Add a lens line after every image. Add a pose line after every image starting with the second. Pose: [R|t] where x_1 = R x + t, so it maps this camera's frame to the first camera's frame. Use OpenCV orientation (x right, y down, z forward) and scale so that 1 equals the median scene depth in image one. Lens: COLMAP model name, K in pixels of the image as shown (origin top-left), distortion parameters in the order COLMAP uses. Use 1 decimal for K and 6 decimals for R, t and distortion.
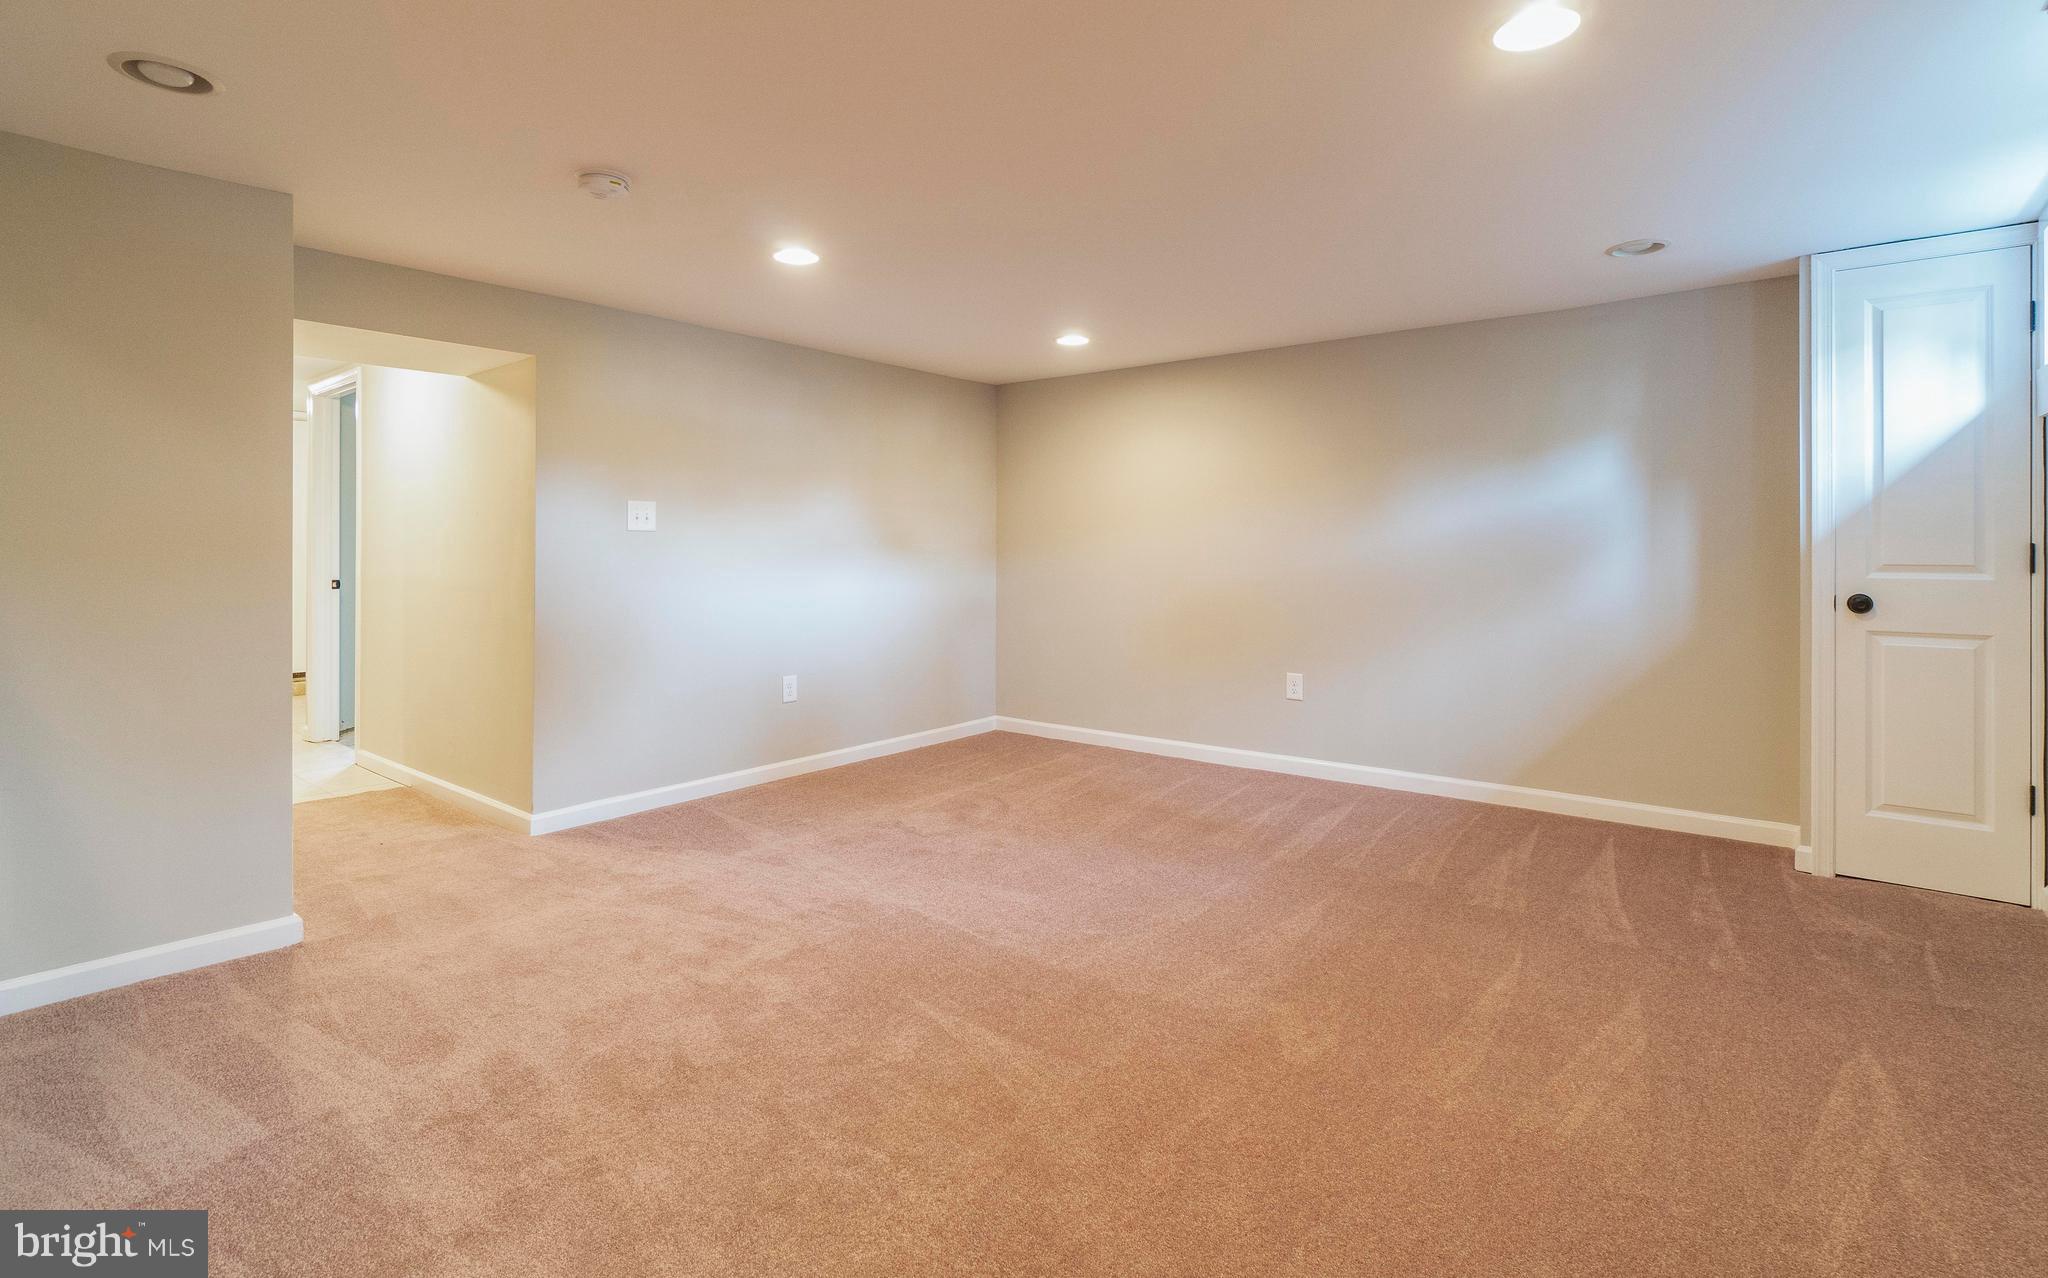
lens RADIAL K [[927.2, 0, 1024.3], [0, 927.2, 552.1], [0, 0, 1]] dist [0.002637, 0.000805]
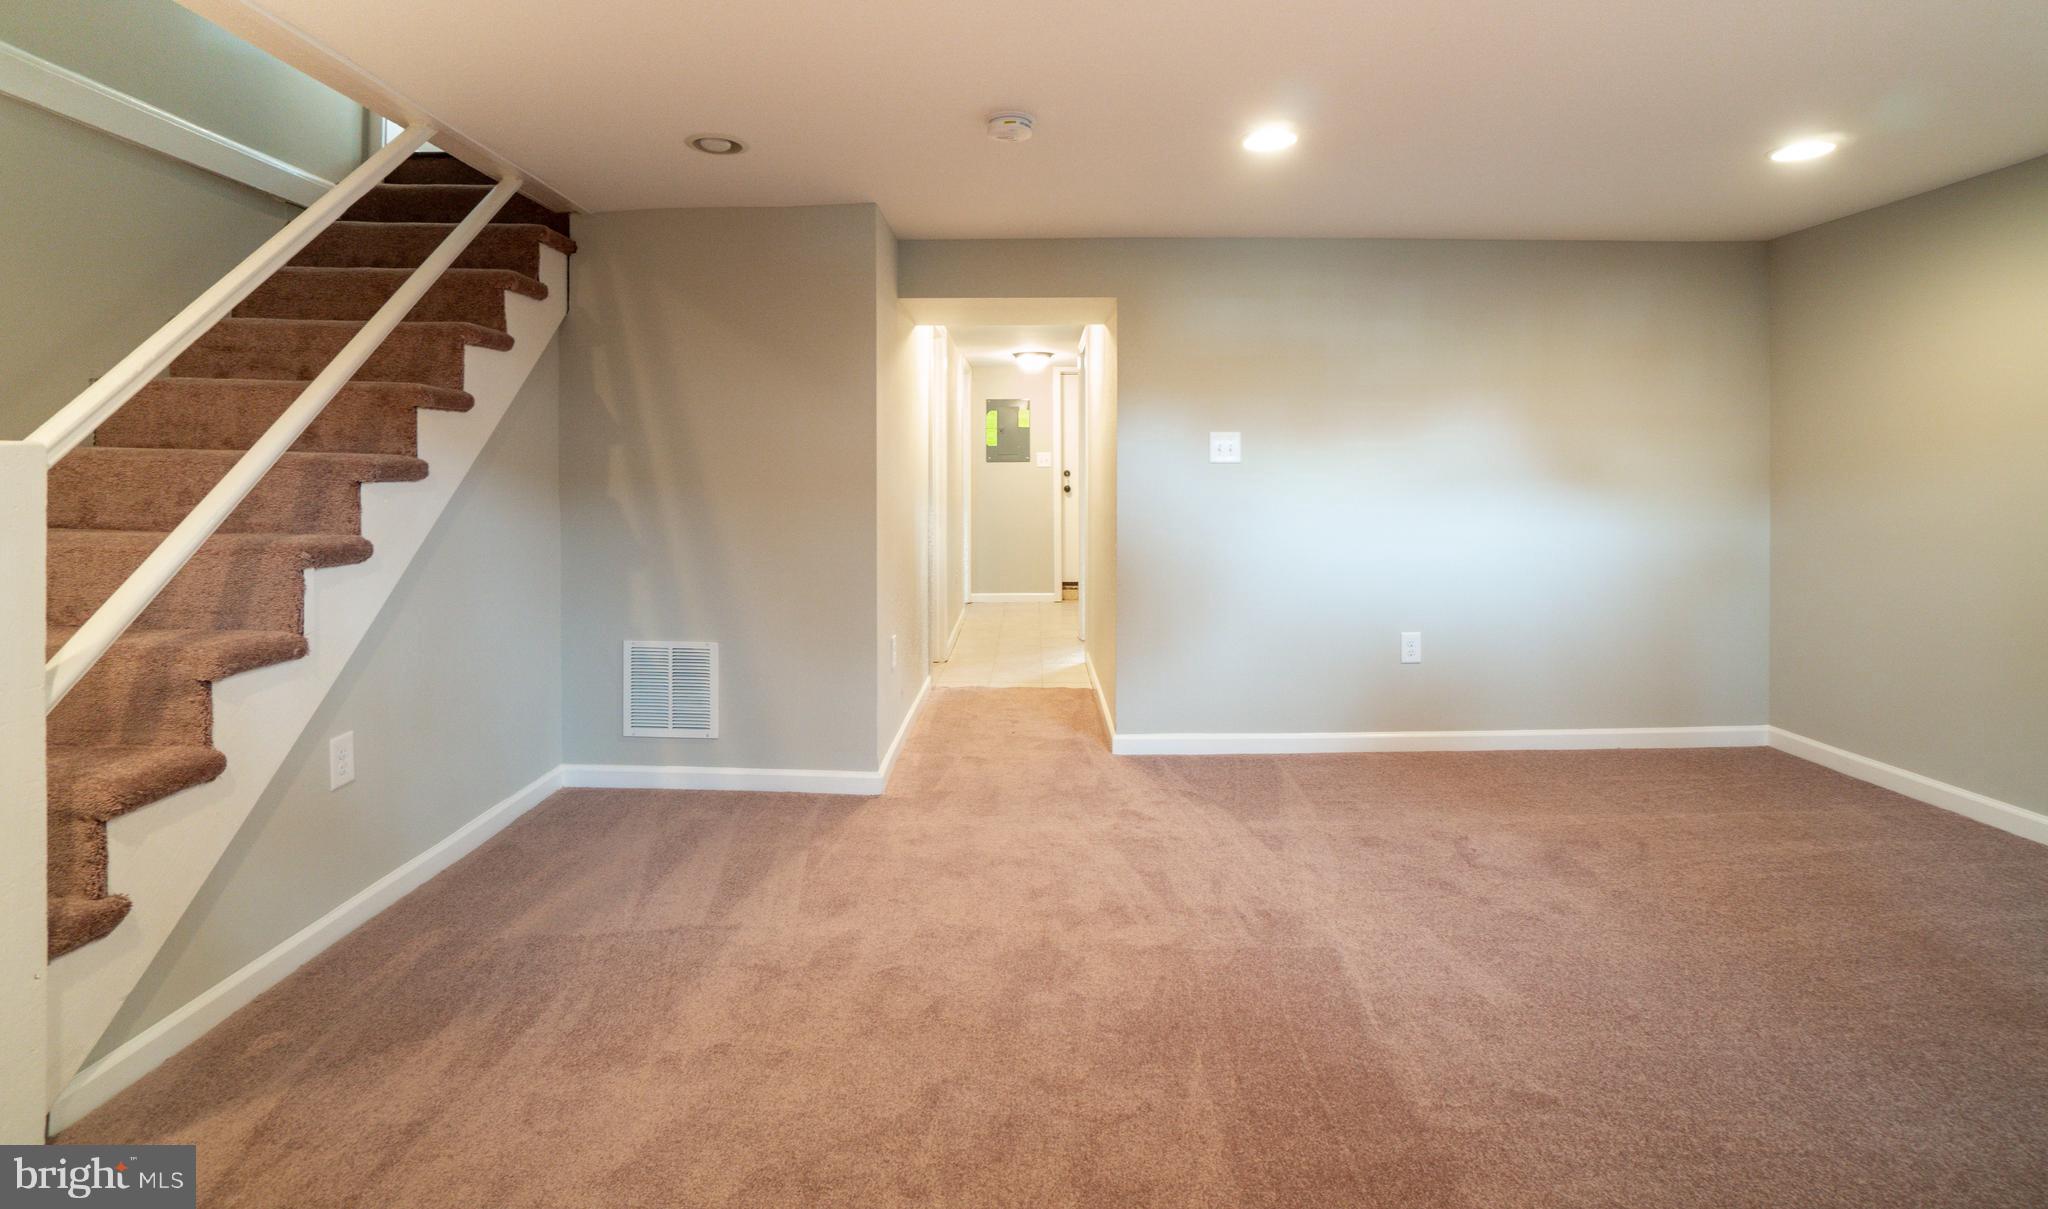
lens RADIAL K [[962.6, 0, 1019.5], [0, 962.6, 489.9], [0, 0, 1]] dist [-0.035869, 0.001427]
pose [[0.635777, 0.008547, -0.771825, 0.325093], [0.000253, 0.999936, 0.011281, -0.009364], [0.771872, -0.007368, 0.635735, 0.298522]]
